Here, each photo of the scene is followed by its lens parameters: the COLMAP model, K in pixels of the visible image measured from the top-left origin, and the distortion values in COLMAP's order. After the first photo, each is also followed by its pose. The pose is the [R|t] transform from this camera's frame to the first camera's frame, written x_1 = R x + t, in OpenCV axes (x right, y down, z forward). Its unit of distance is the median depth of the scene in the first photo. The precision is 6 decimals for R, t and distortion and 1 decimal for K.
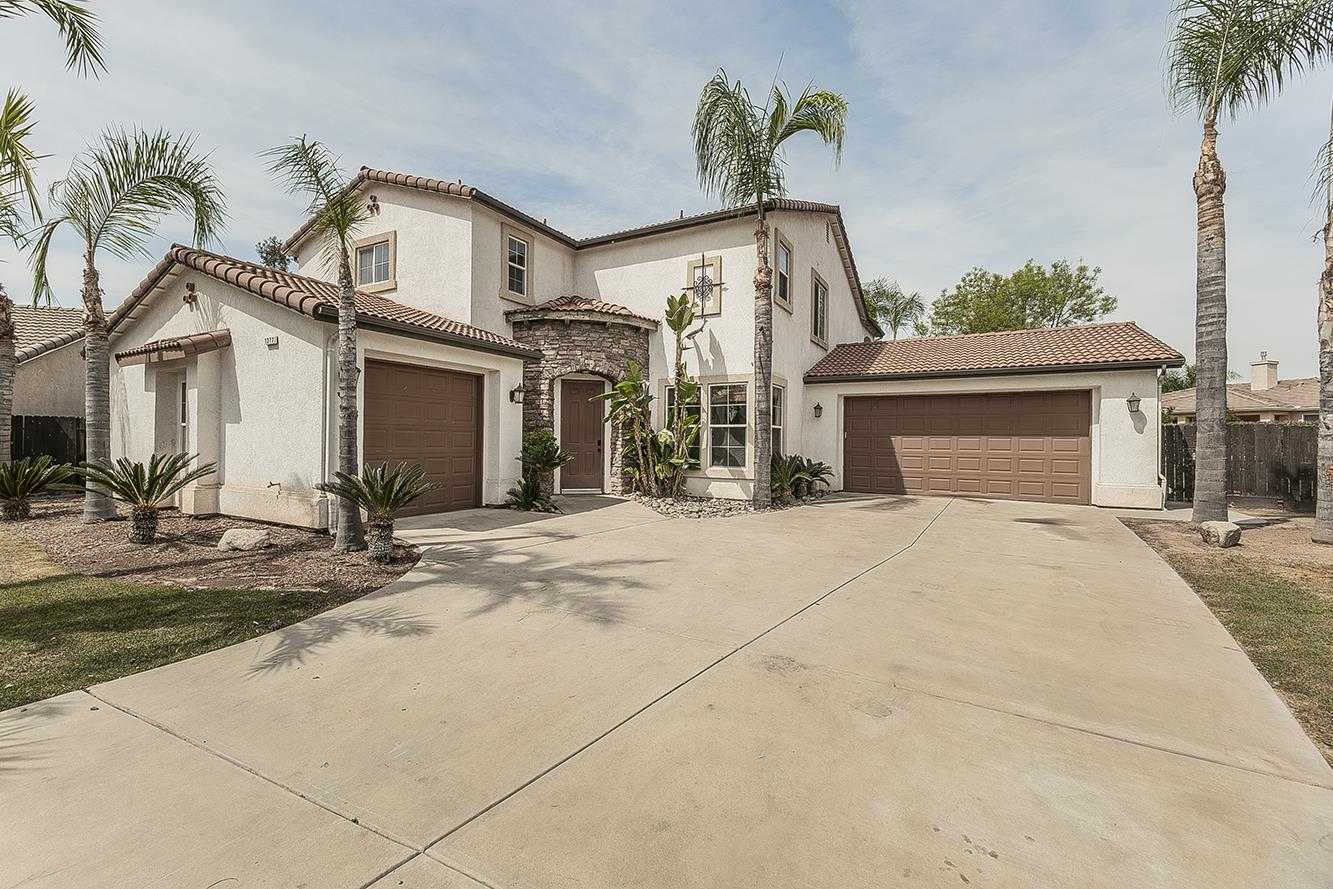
lens RADIAL K [[562.4, 0, 672.7], [0, 562.4, 446.5], [0, 0, 1]] dist [0.012036, 0.000180]
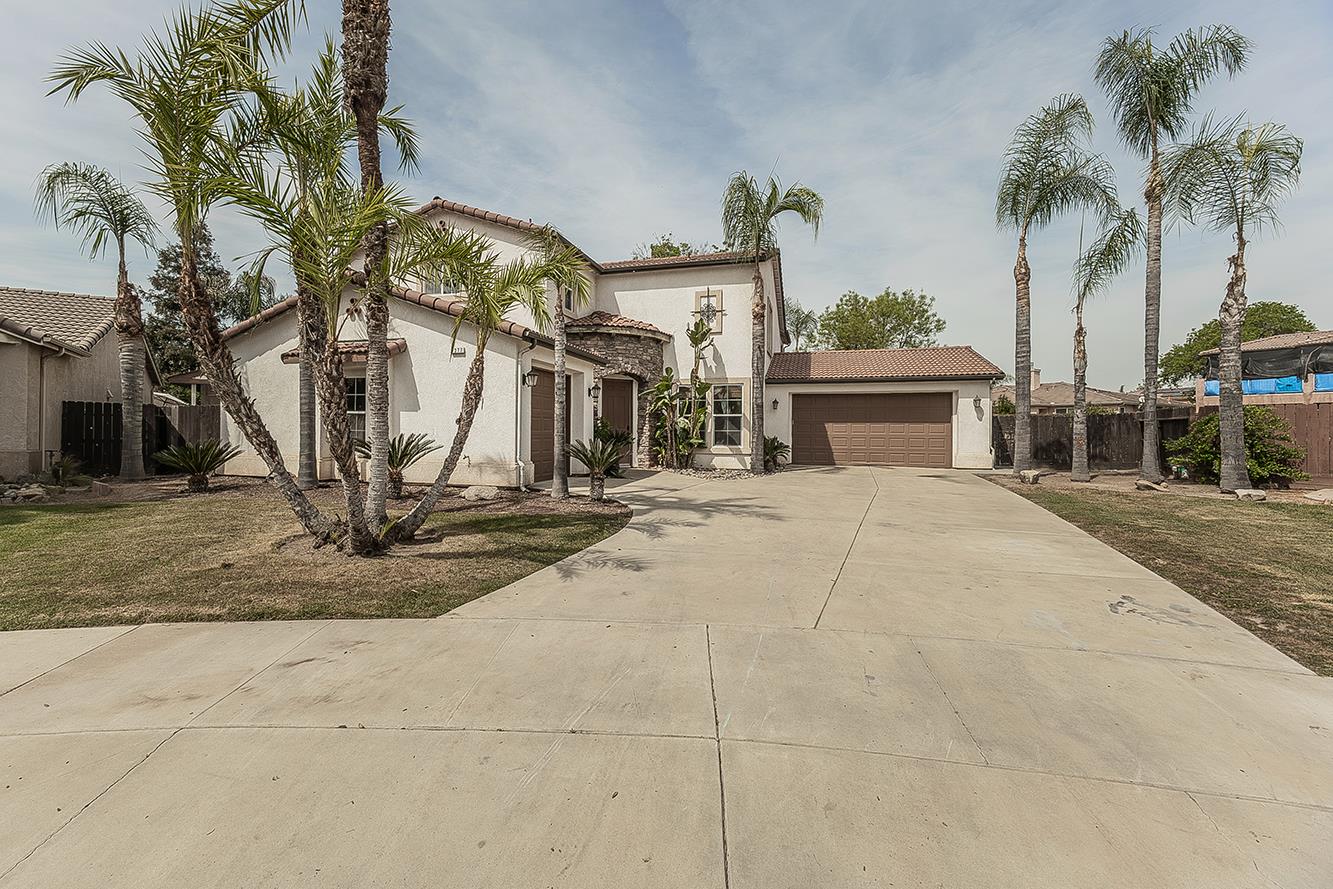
lens RADIAL K [[562.4, 0, 661.9], [0, 562.4, 439.4], [0, 0, 1]] dist [0.012036, 0.000180]
pose [[0.968118, -0.007368, 0.250386, -0.396243], [0.006433, 0.999969, 0.004551, 0.014323], [-0.250411, -0.002795, 0.968135, -0.277883]]
